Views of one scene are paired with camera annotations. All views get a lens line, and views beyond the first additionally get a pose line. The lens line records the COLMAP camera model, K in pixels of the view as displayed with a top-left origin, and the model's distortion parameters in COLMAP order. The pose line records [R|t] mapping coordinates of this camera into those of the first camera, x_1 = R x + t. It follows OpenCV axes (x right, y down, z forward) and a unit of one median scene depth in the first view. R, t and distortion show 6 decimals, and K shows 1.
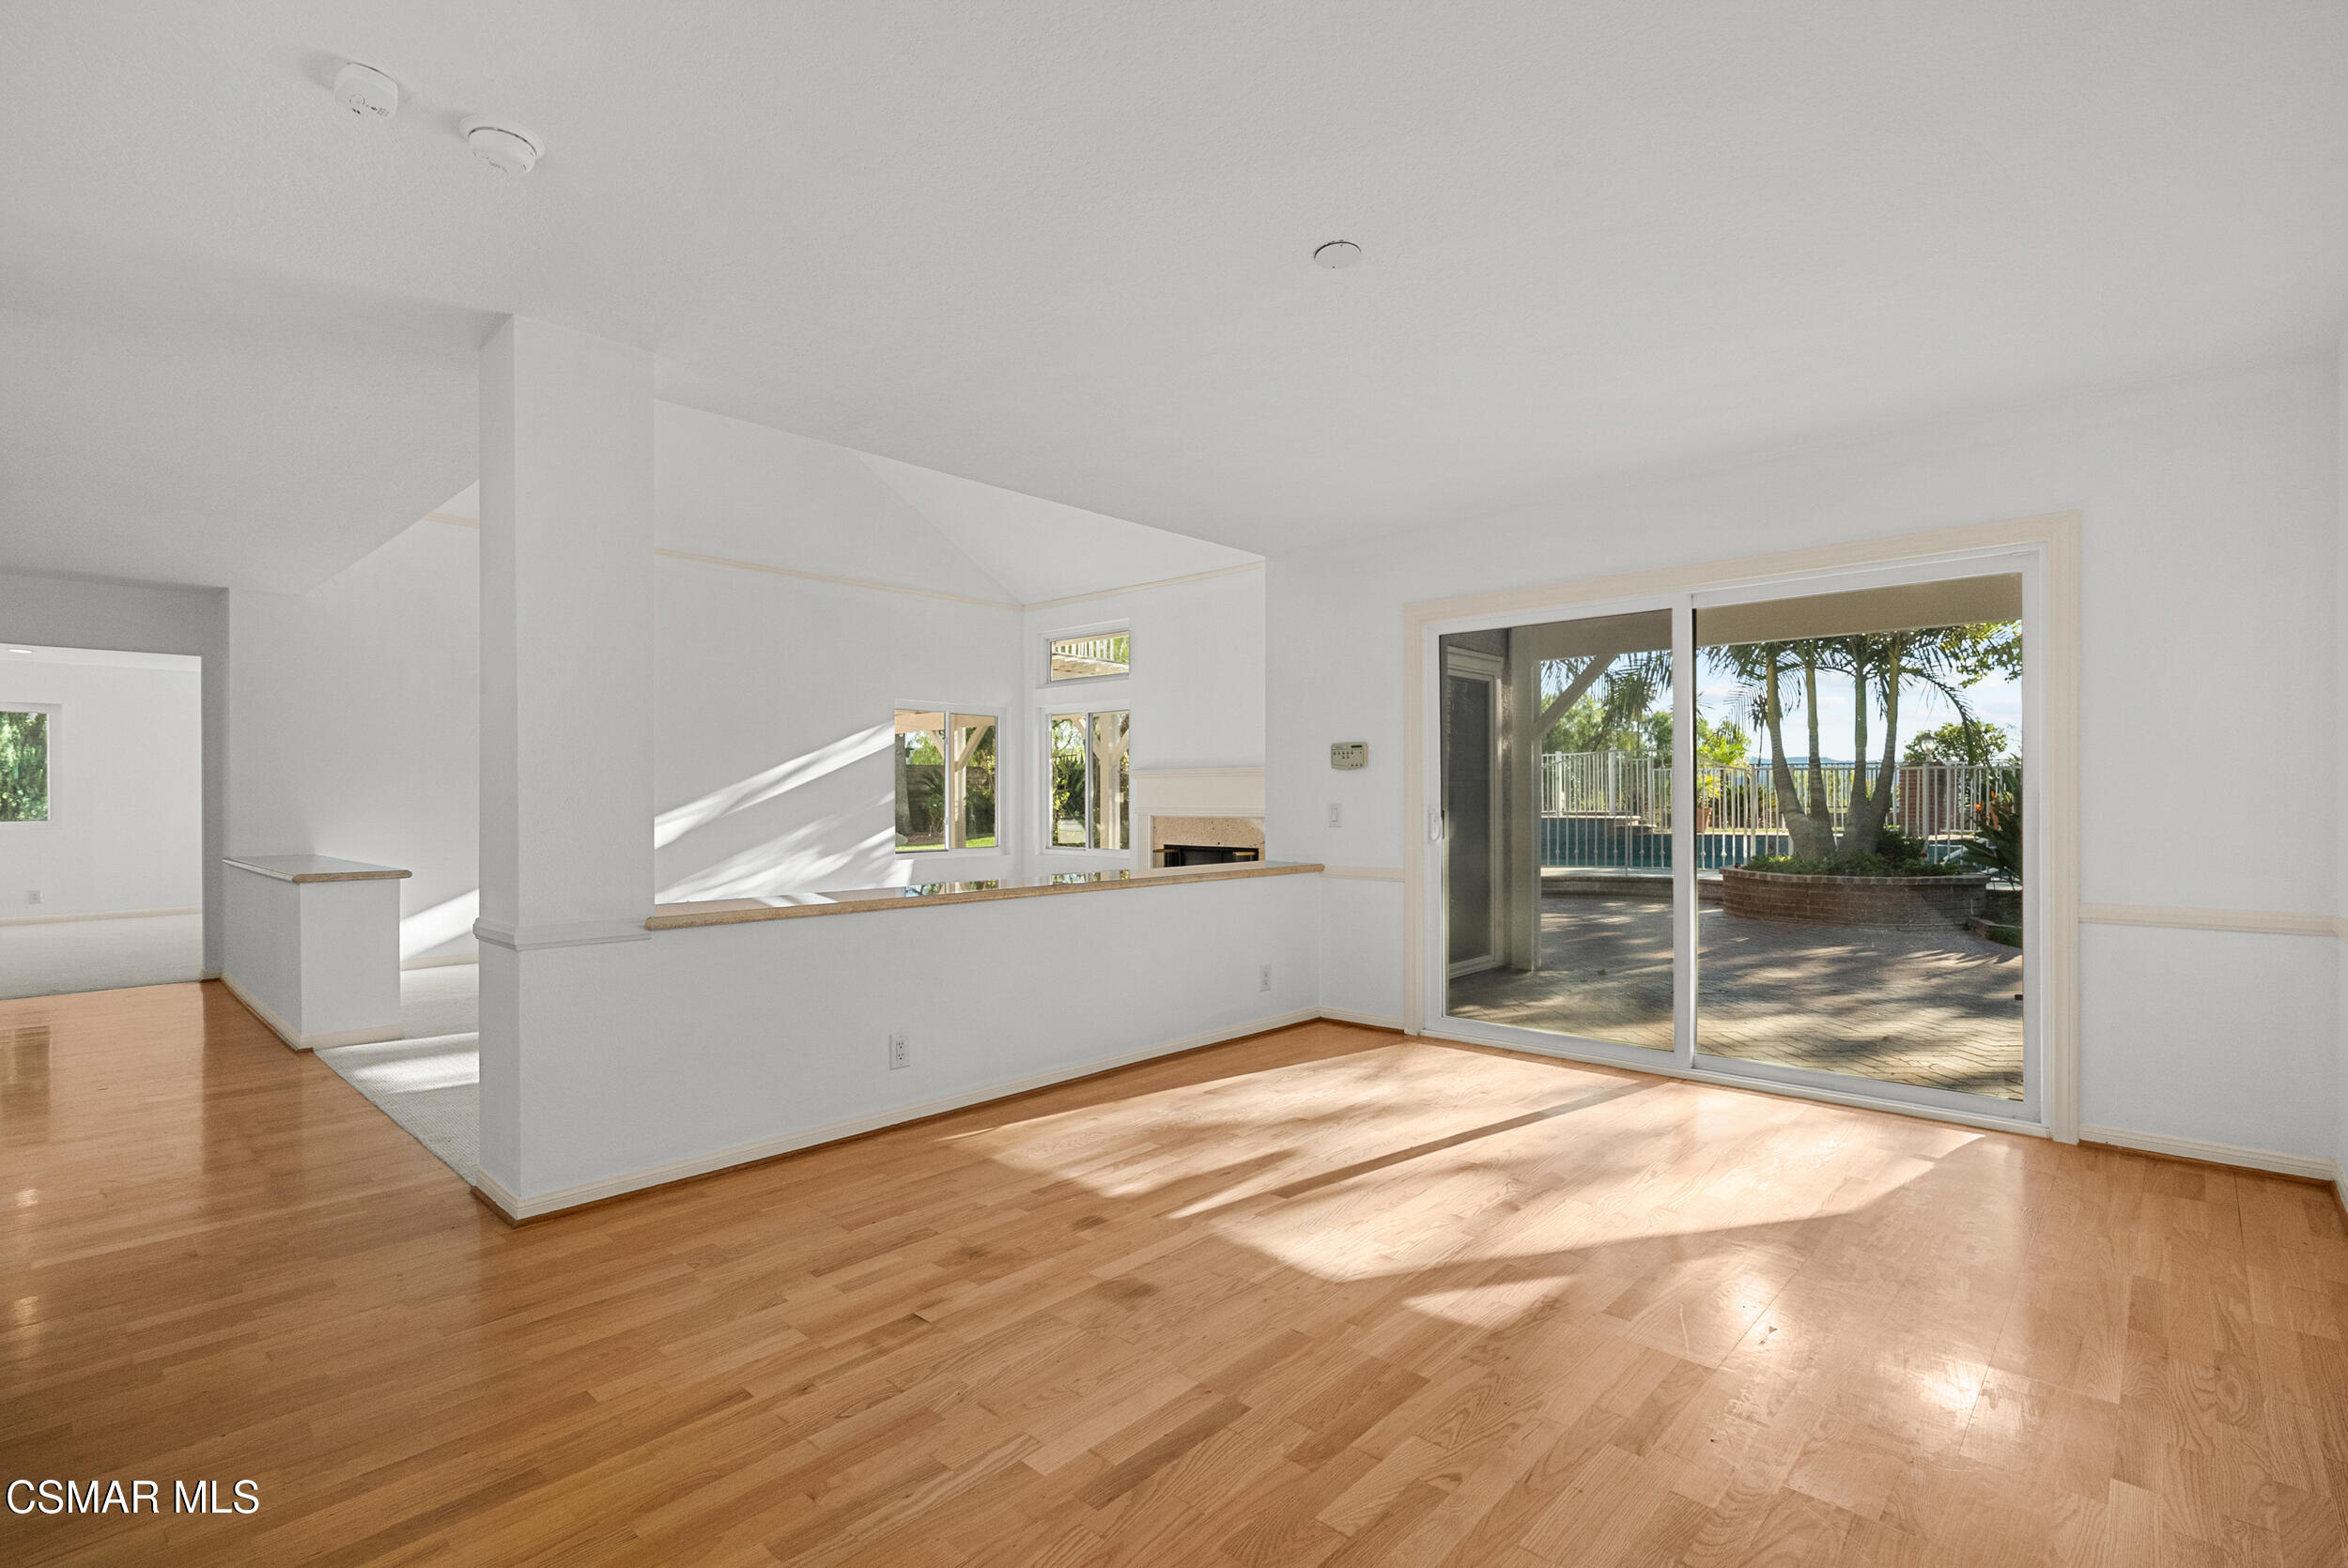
lens RADIAL K [[1069.9, 0, 1169.9], [0, 1069.9, 792.4], [0, 0, 1]] dist [-0.002450, 0.000340]
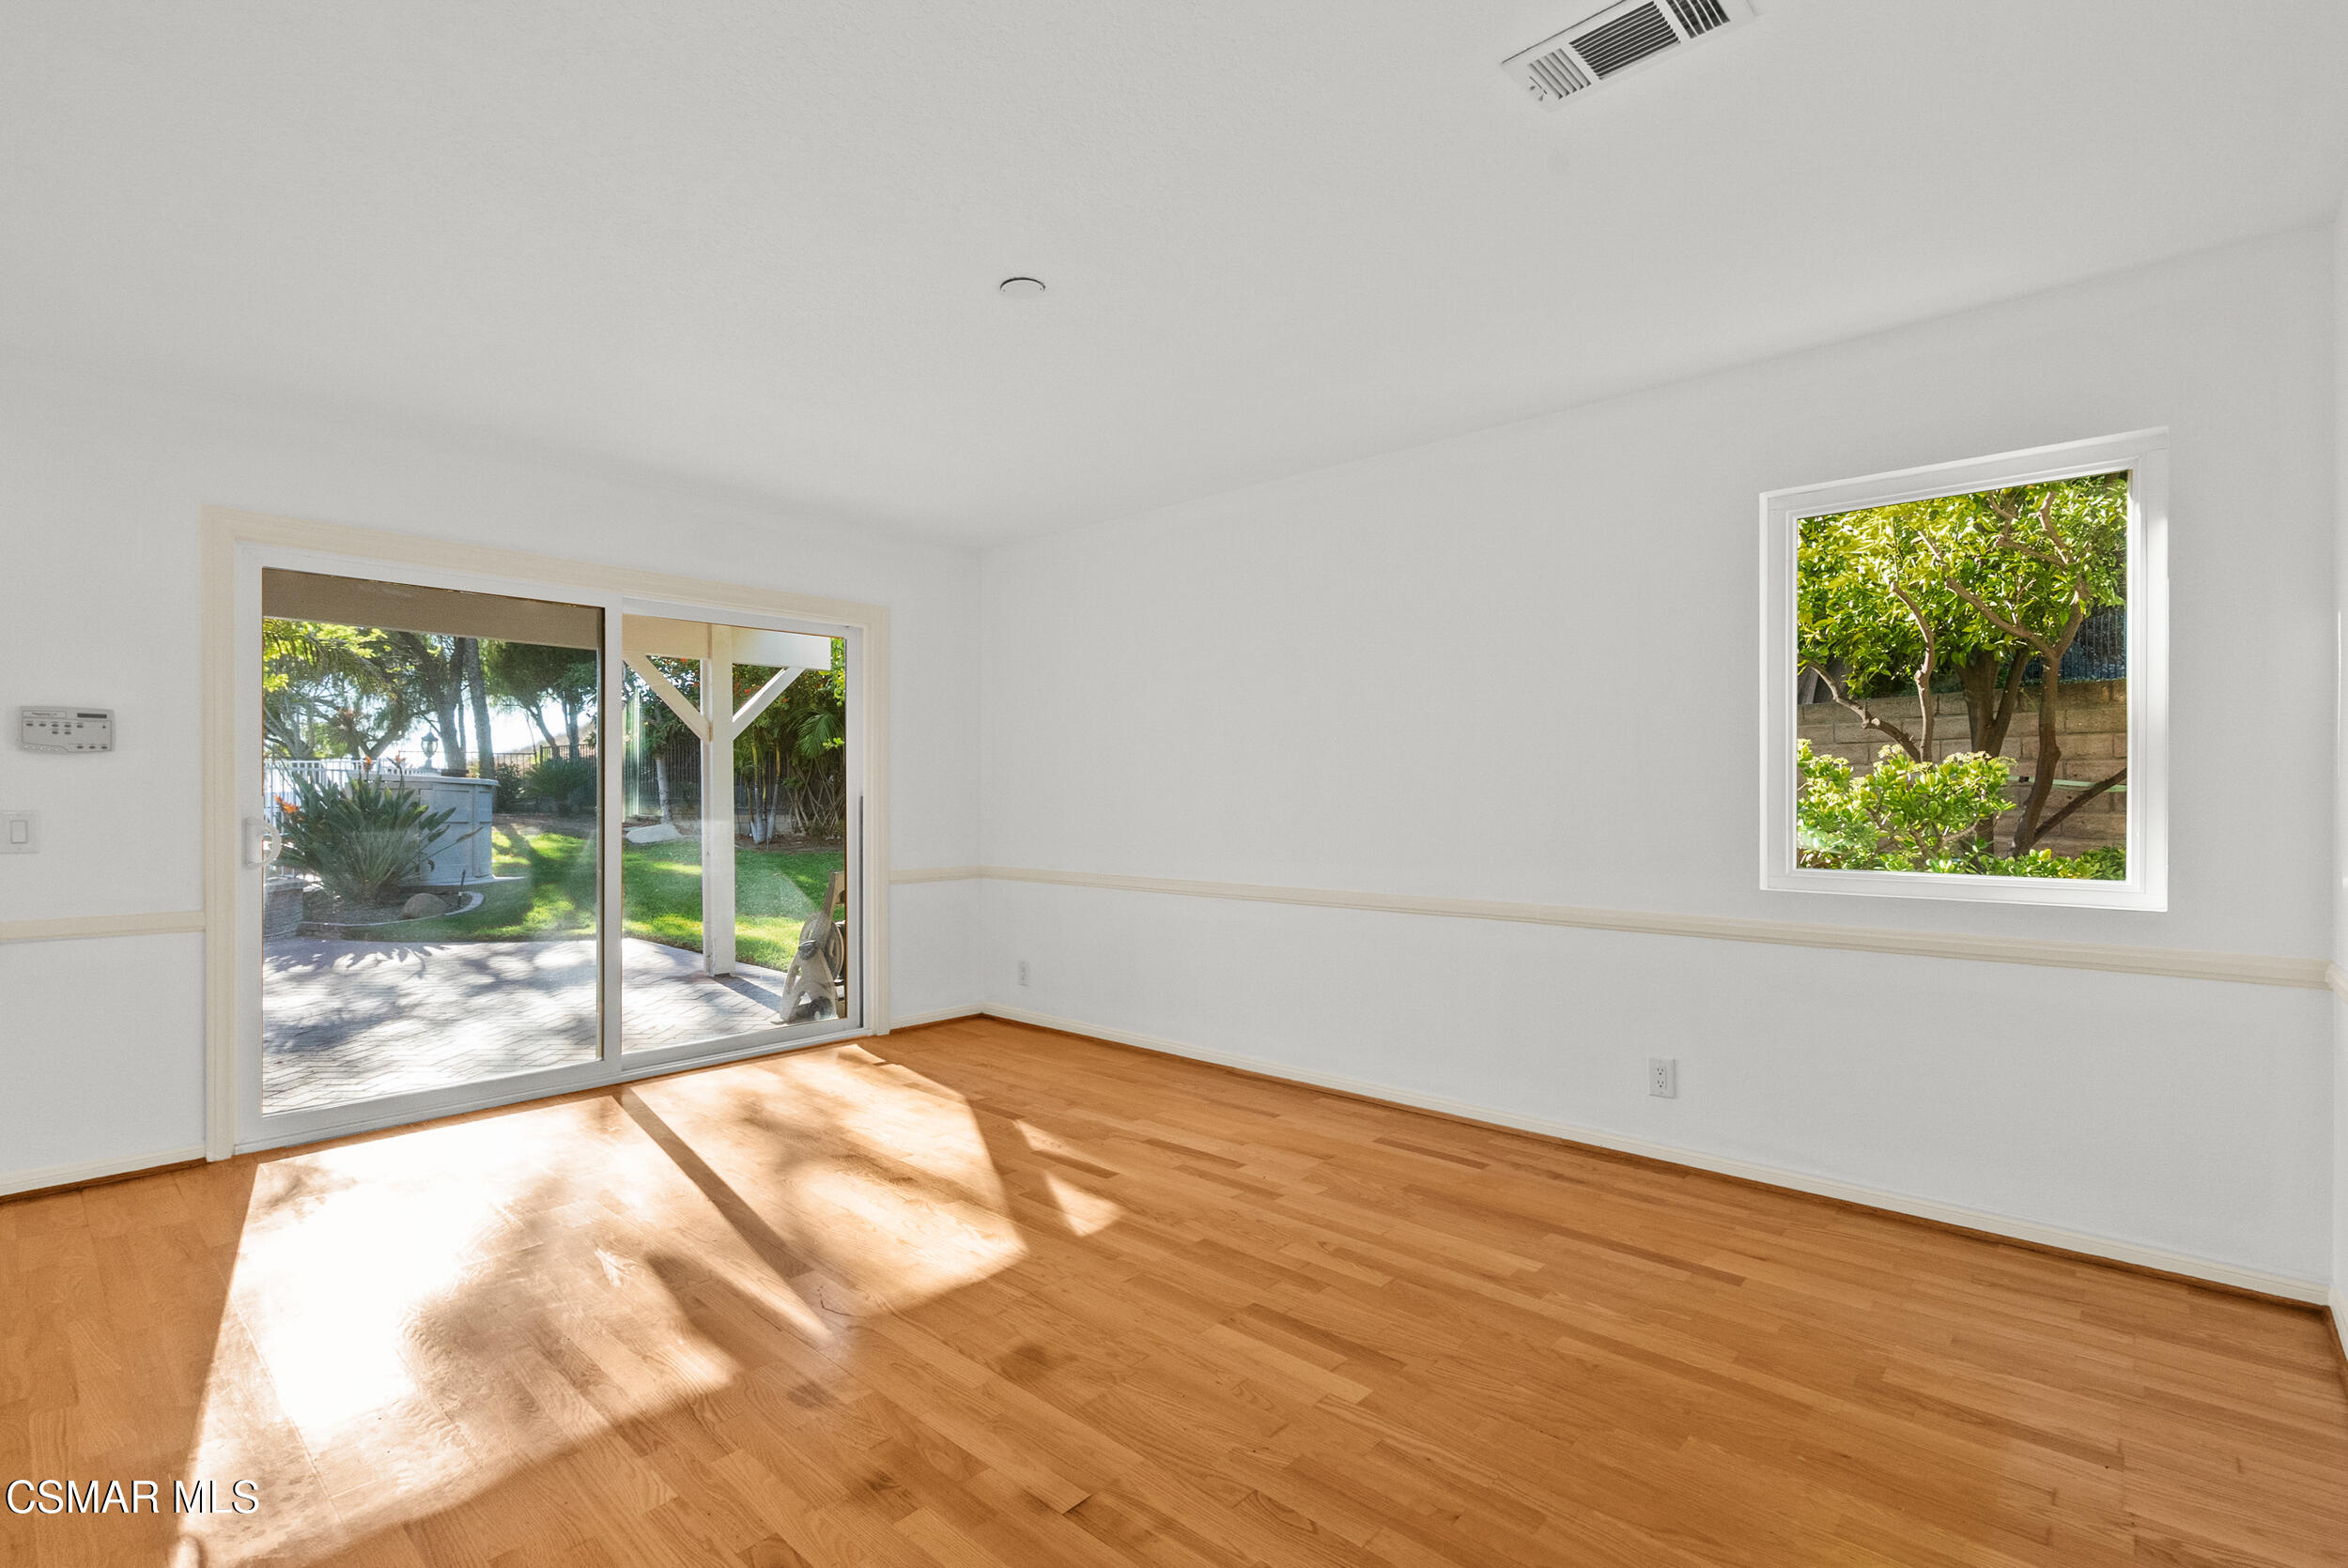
lens RADIAL K [[1069.9, 0, 1168.2], [0, 1069.9, 797.1], [0, 0, 1]] dist [-0.002450, 0.000340]
pose [[-0.004398, 0.001942, 0.999988, -0.917069], [-0.004213, 0.999989, -0.001960, 0.003171], [-0.999981, -0.004222, -0.004389, 0.888204]]
